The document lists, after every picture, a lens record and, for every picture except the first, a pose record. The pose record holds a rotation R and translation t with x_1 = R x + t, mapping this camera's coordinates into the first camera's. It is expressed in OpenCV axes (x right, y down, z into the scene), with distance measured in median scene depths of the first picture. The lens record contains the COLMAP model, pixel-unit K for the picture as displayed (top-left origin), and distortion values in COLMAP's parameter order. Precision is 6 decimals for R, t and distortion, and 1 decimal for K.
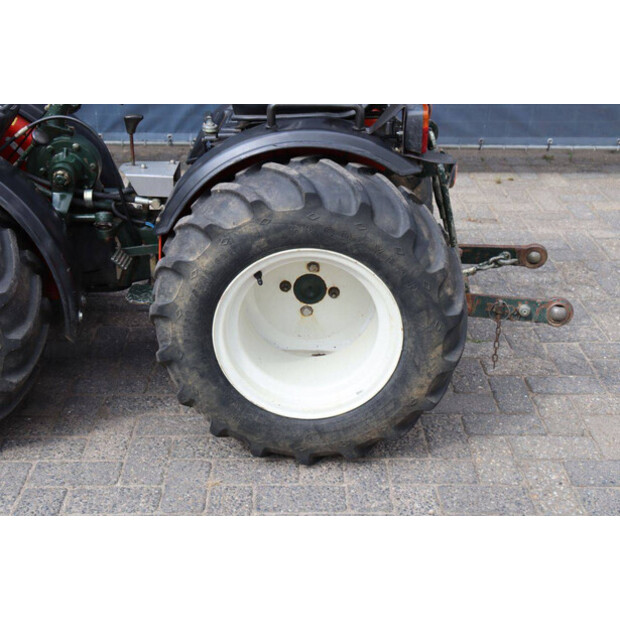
lens RADIAL K [[901.0, 0, 309.8], [0, 901.0, 294.9], [0, 0, 1]] dist [0.036860, 0.024703]
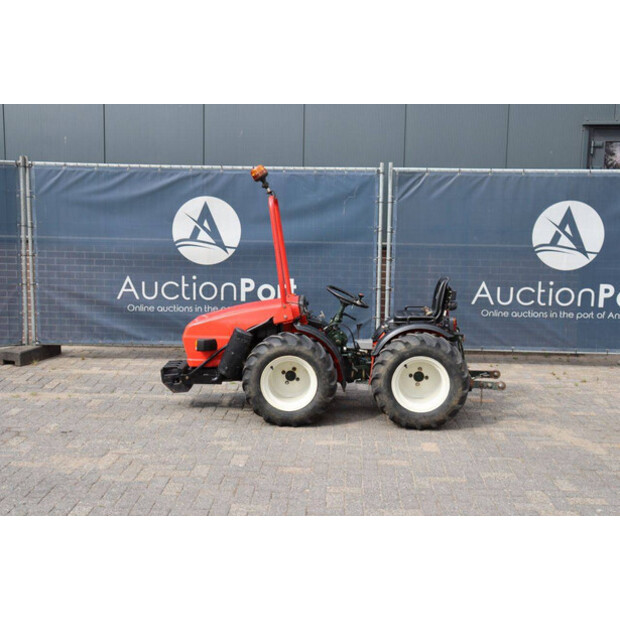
lens RADIAL K [[901.0, 0, 309.8], [0, 901.0, 294.9], [0, 0, 1]] dist [0.036860, 0.024703]
pose [[0.999078, 0.004246, -0.042724, -0.266794], [-0.016806, 0.954371, -0.298150, 0.720002], [0.039509, 0.298593, 0.953563, -2.249270]]
